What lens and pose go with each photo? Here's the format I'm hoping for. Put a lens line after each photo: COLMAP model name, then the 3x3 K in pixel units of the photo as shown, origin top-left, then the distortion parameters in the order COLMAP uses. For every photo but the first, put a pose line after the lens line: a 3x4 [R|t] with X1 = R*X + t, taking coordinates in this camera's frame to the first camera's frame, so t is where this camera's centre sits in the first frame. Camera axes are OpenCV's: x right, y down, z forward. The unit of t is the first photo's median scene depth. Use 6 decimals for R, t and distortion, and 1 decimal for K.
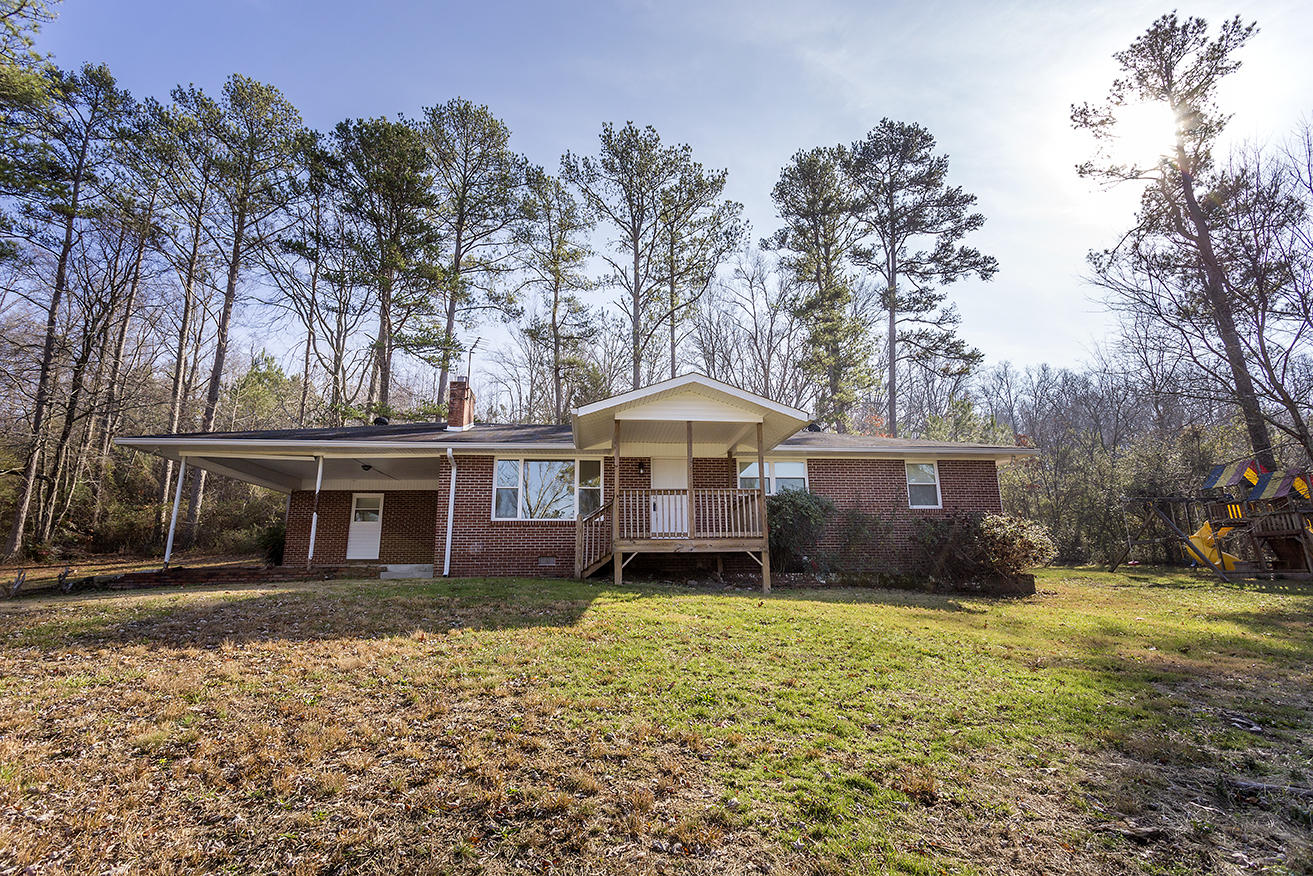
lens RADIAL K [[698.2, 0, 656.5], [0, 698.2, 438.0], [0, 0, 1]] dist [0.001059, 0.000363]
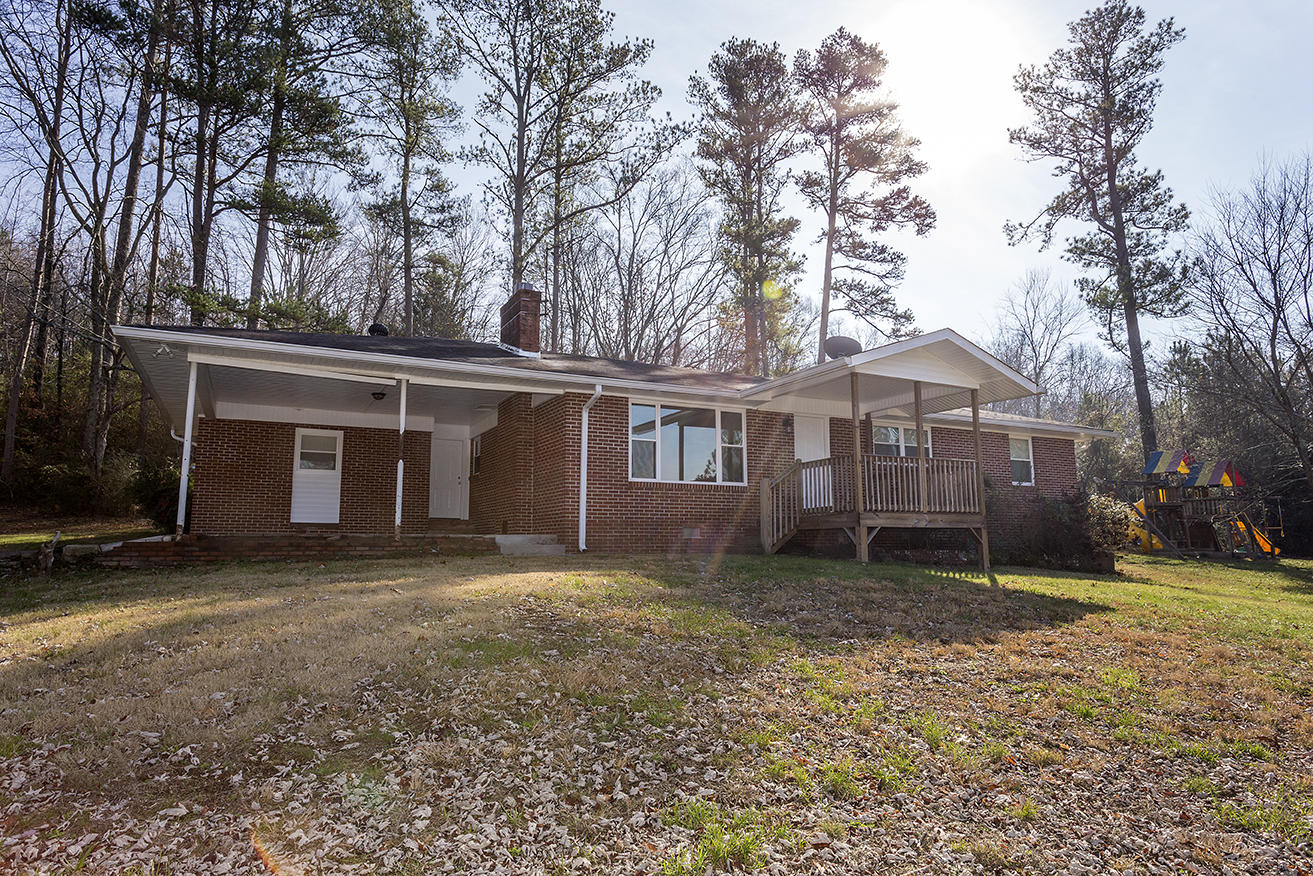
lens RADIAL K [[899.7, 0, 643.0], [0, 899.7, 454.1], [0, 0, 1]] dist [-0.009261, 0.003627]
pose [[0.910902, 0.051549, 0.409390, -0.427498], [-0.088610, 0.993456, 0.072068, 0.009548], [-0.402996, -0.101923, 0.909509, 0.052642]]
